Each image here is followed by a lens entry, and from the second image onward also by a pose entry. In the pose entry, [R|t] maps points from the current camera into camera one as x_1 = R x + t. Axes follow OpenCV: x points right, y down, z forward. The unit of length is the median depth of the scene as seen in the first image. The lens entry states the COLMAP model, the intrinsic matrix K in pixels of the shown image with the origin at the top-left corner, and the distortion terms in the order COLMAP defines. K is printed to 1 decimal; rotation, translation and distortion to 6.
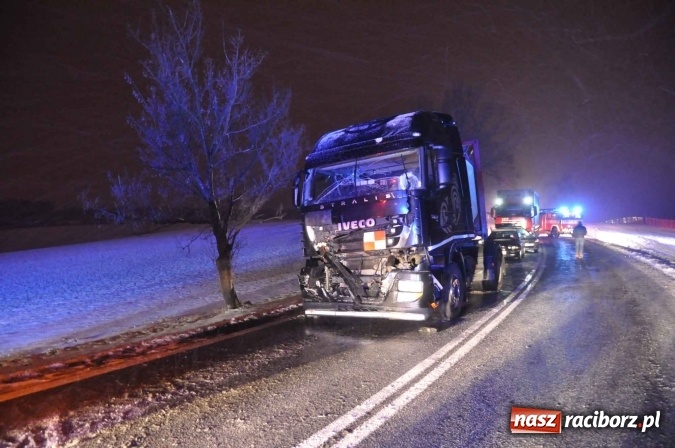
lens RADIAL K [[467.8, 0, 339.7], [0, 467.8, 223.4], [0, 0, 1]] dist [-0.064121, 0.025900]
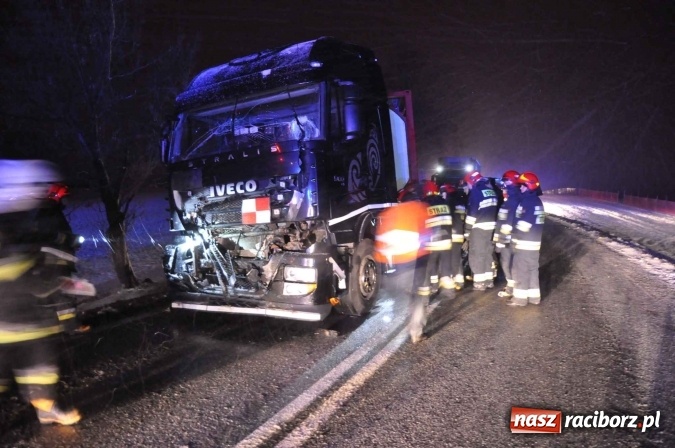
lens RADIAL K [[453.1, 0, 331.4], [0, 453.1, 223.9], [0, 0, 1]] dist [-0.066583, 0.001307]
pose [[0.996036, 0.004377, 0.088845, 0.124397], [-0.010799, 0.997351, 0.071930, 0.005135], [-0.088295, -0.072604, 0.993445, 0.281545]]
